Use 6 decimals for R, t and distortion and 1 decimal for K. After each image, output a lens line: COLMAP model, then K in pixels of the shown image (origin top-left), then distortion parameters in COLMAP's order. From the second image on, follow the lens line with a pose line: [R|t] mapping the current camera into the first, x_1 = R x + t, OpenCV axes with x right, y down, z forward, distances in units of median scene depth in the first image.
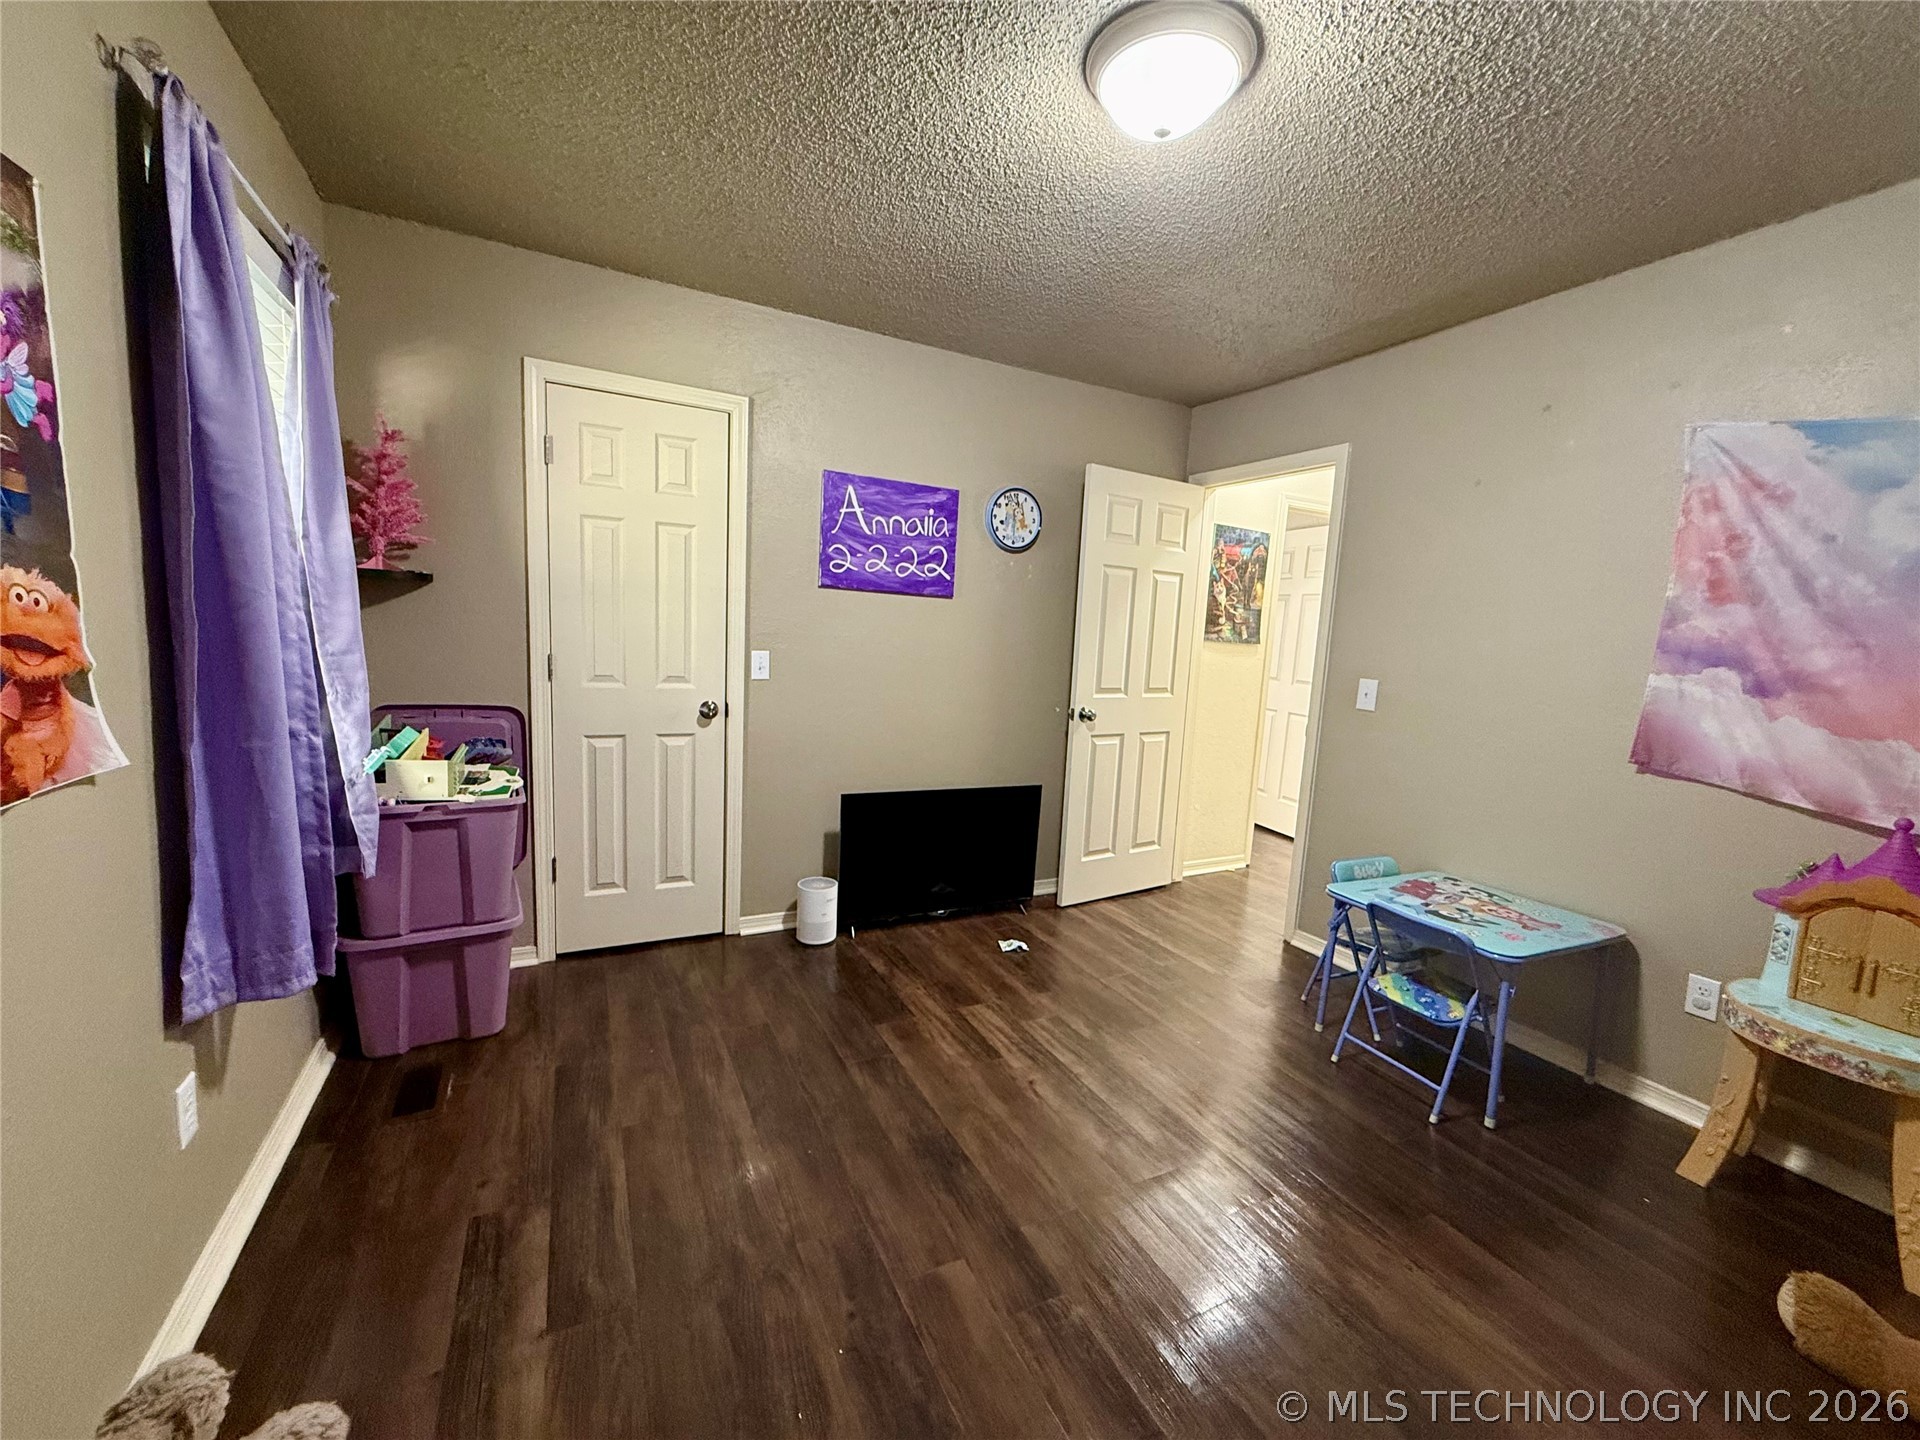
lens RADIAL K [[768.2, 0, 956.4], [0, 768.2, 728.2], [0, 0, 1]] dist [0.000889, 0.000905]
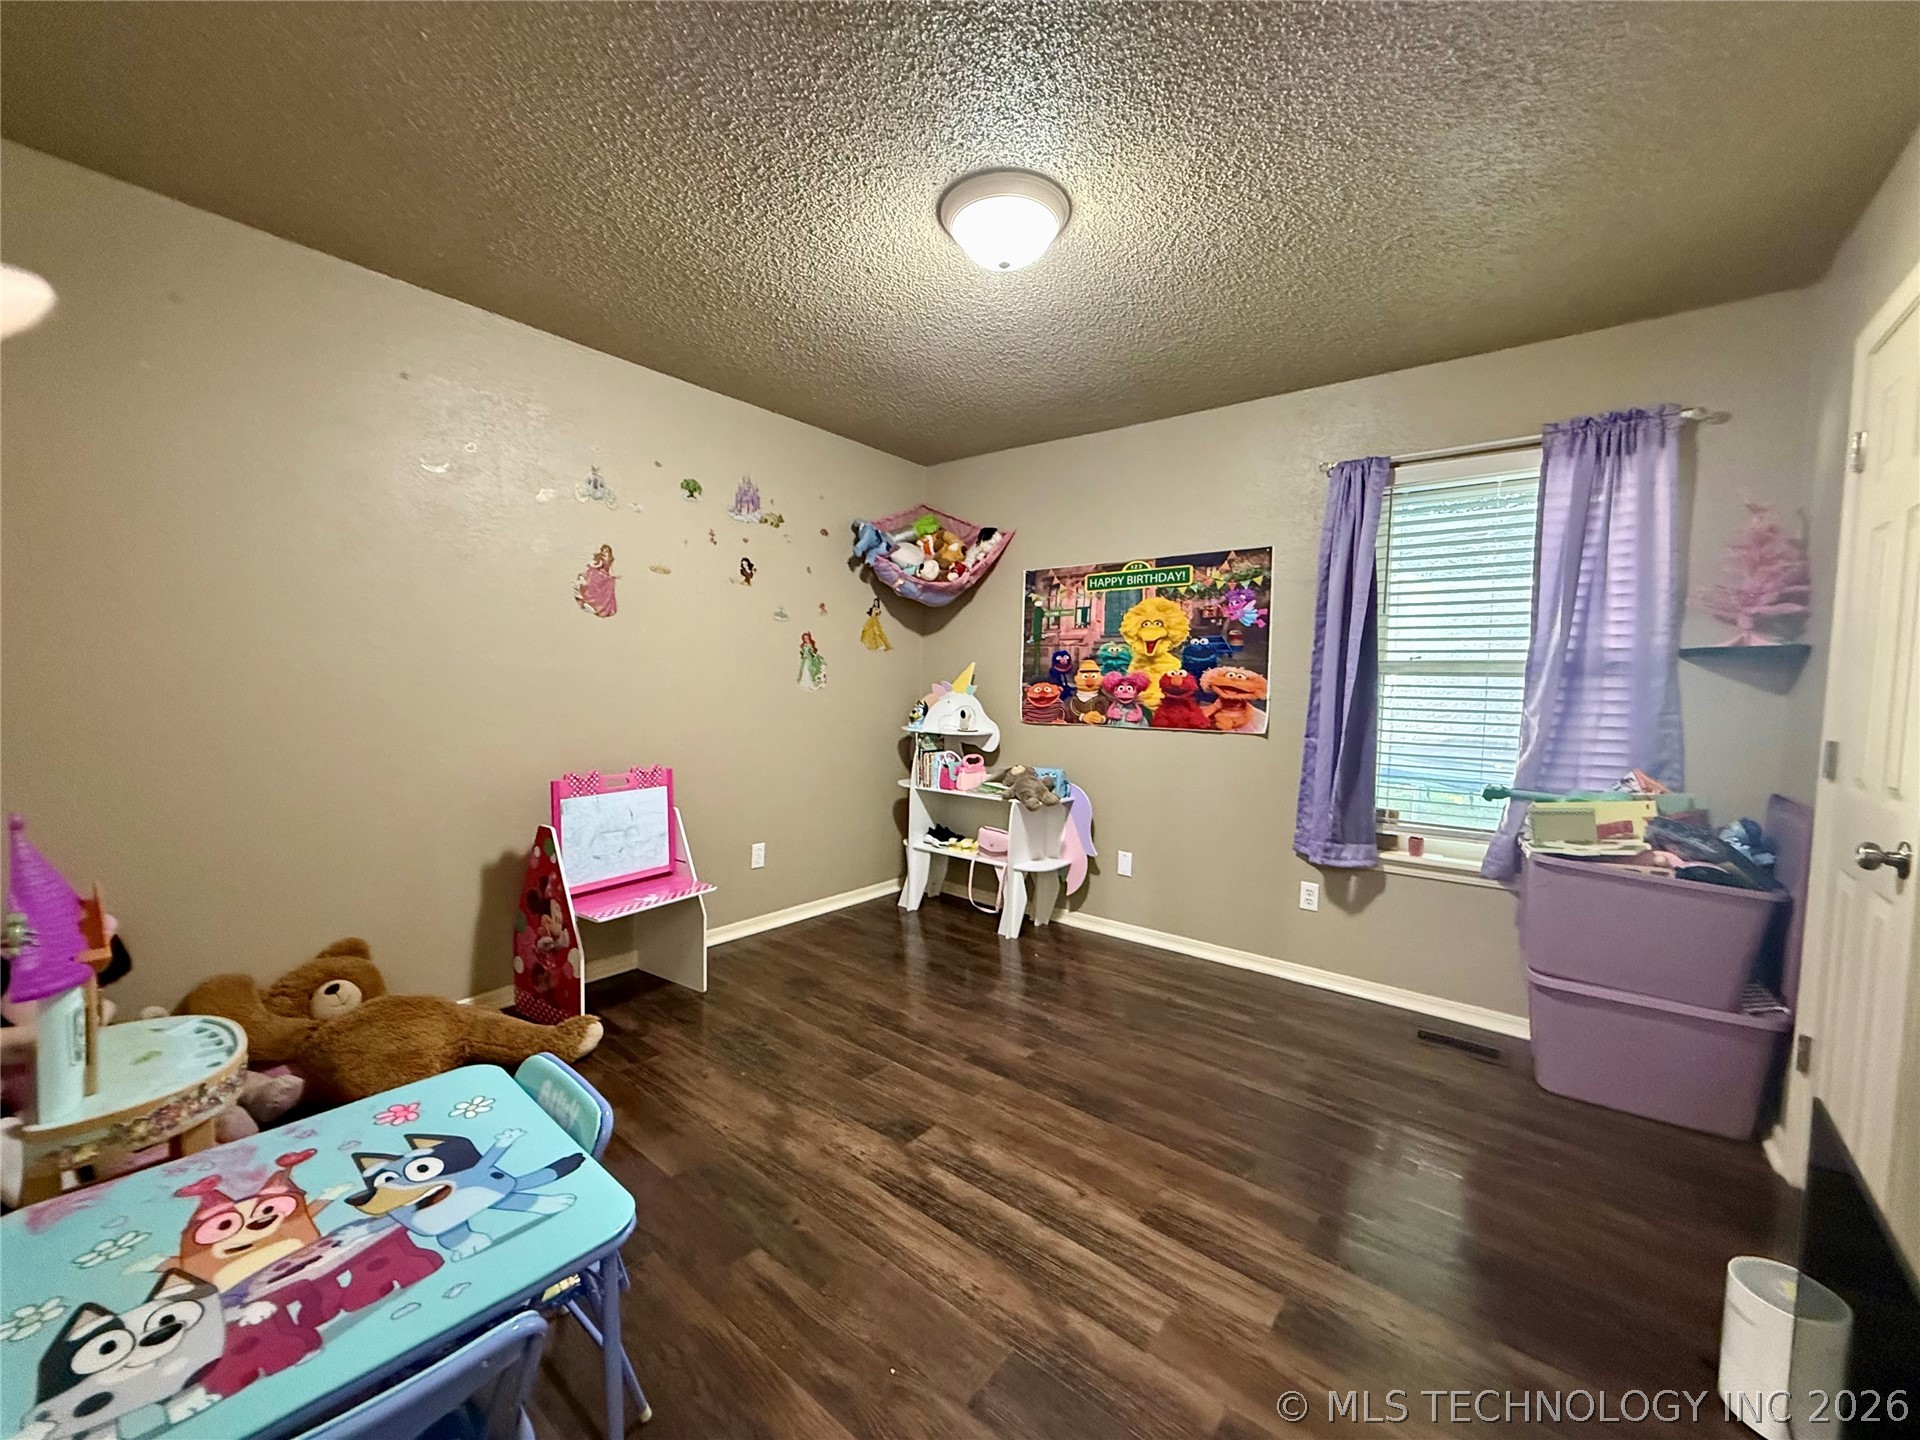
lens RADIAL K [[768.2, 0, 955.8], [0, 768.2, 724.5], [0, 0, 1]] dist [0.000889, 0.000905]
pose [[-0.911703, -0.049092, -0.407907, 0.567680], [-0.123280, 0.979774, 0.157624, -0.146985], [0.391919, 0.193993, -0.899314, 1.550287]]
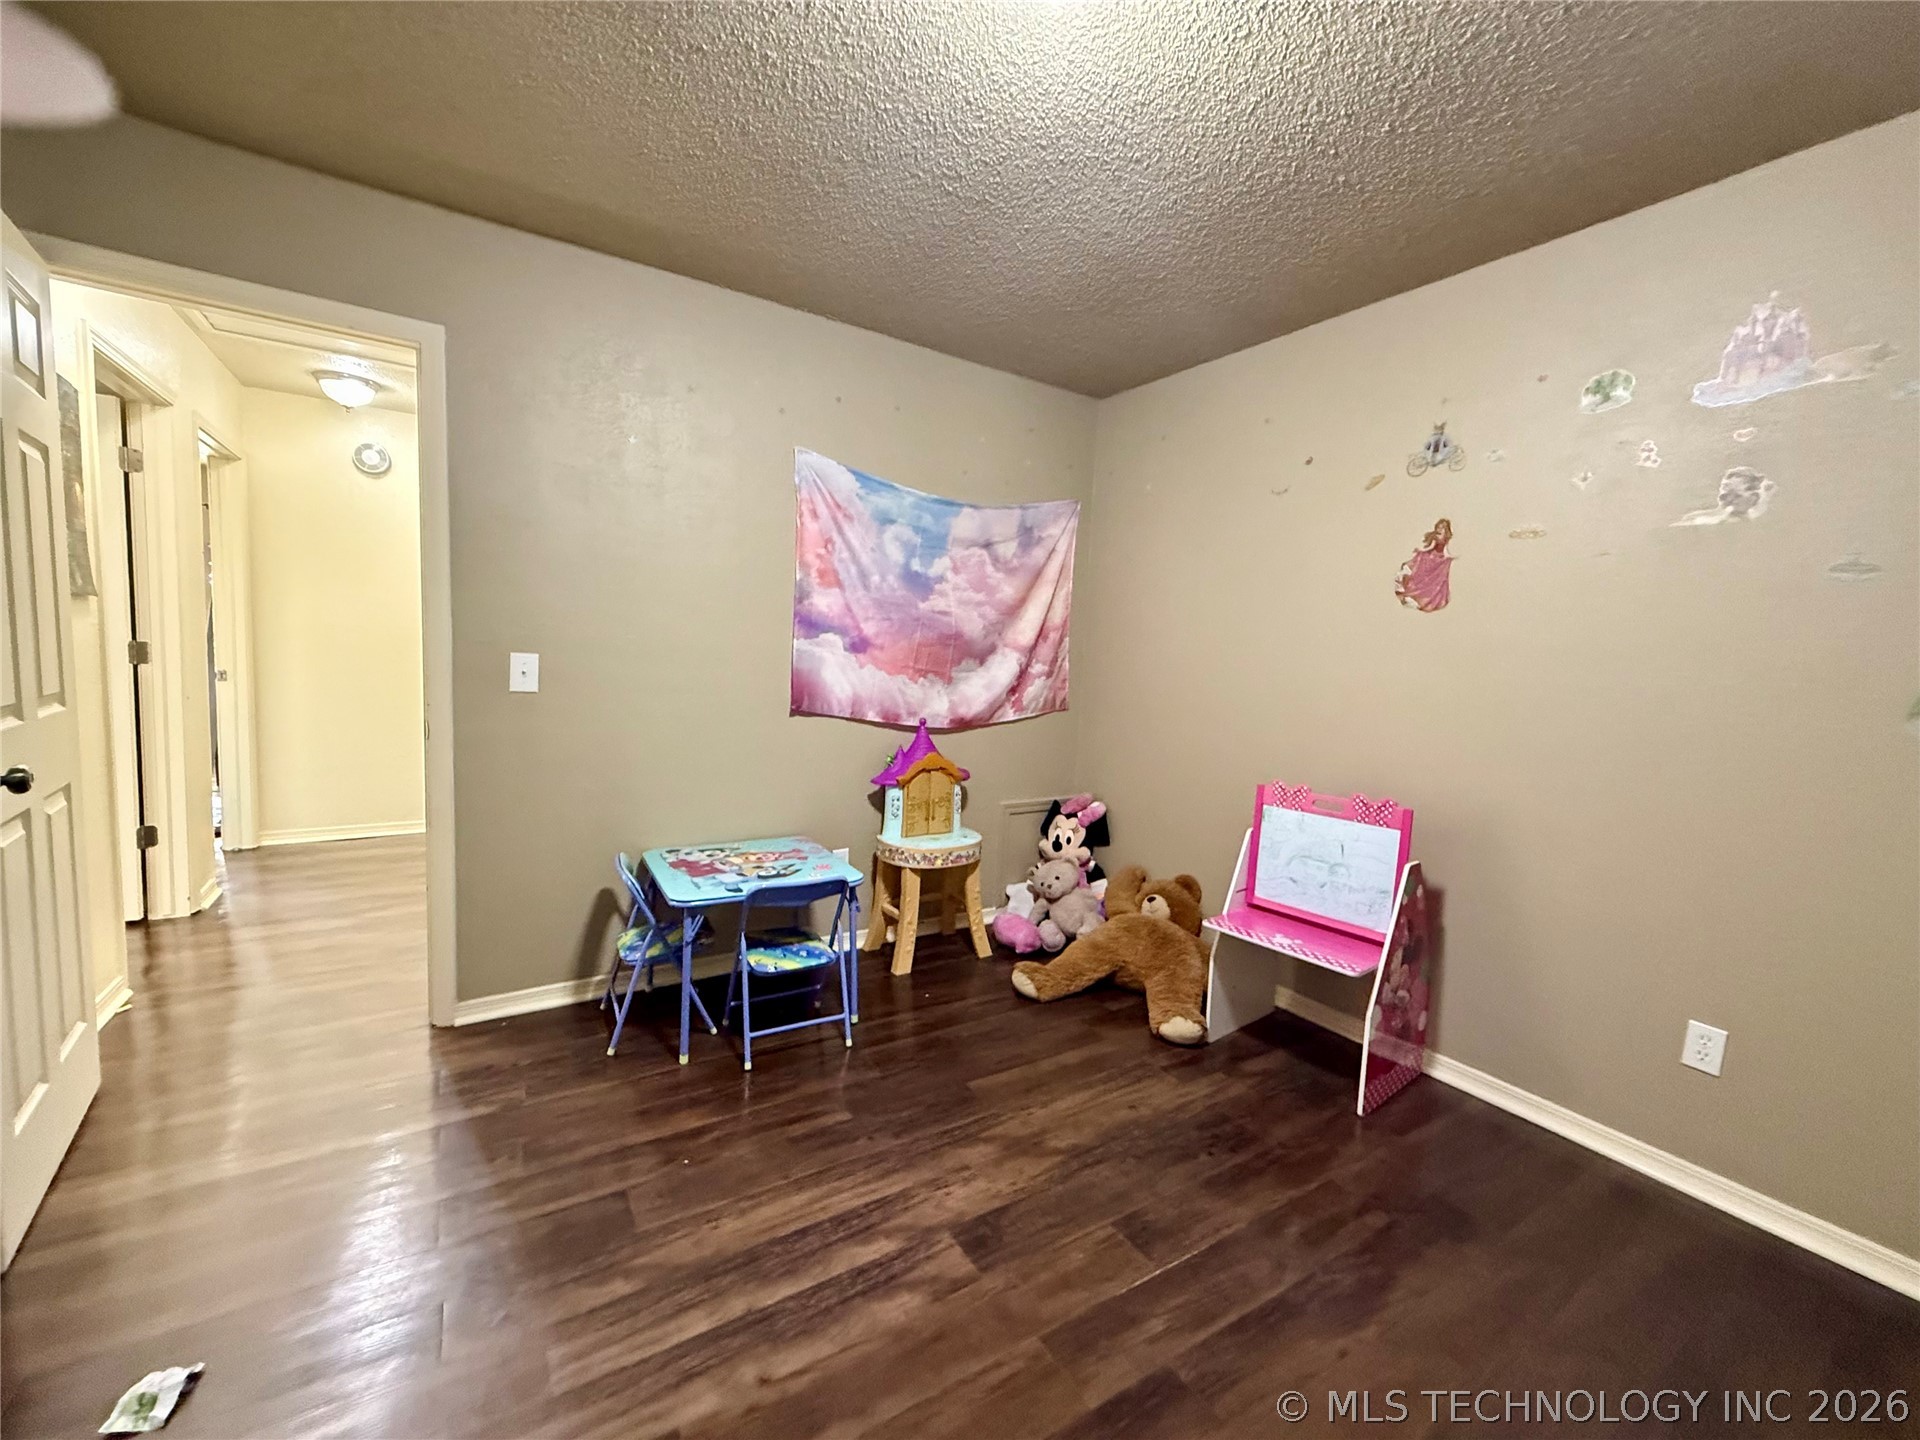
lens RADIAL K [[768.2, 0, 954.8], [0, 768.2, 725.7], [0, 0, 1]] dist [0.000889, 0.000905]
pose [[-0.090002, -0.150762, 0.984465, -0.405183], [0.078390, 0.984337, 0.157909, -0.108307], [-0.992852, 0.091384, -0.076774, 0.832441]]
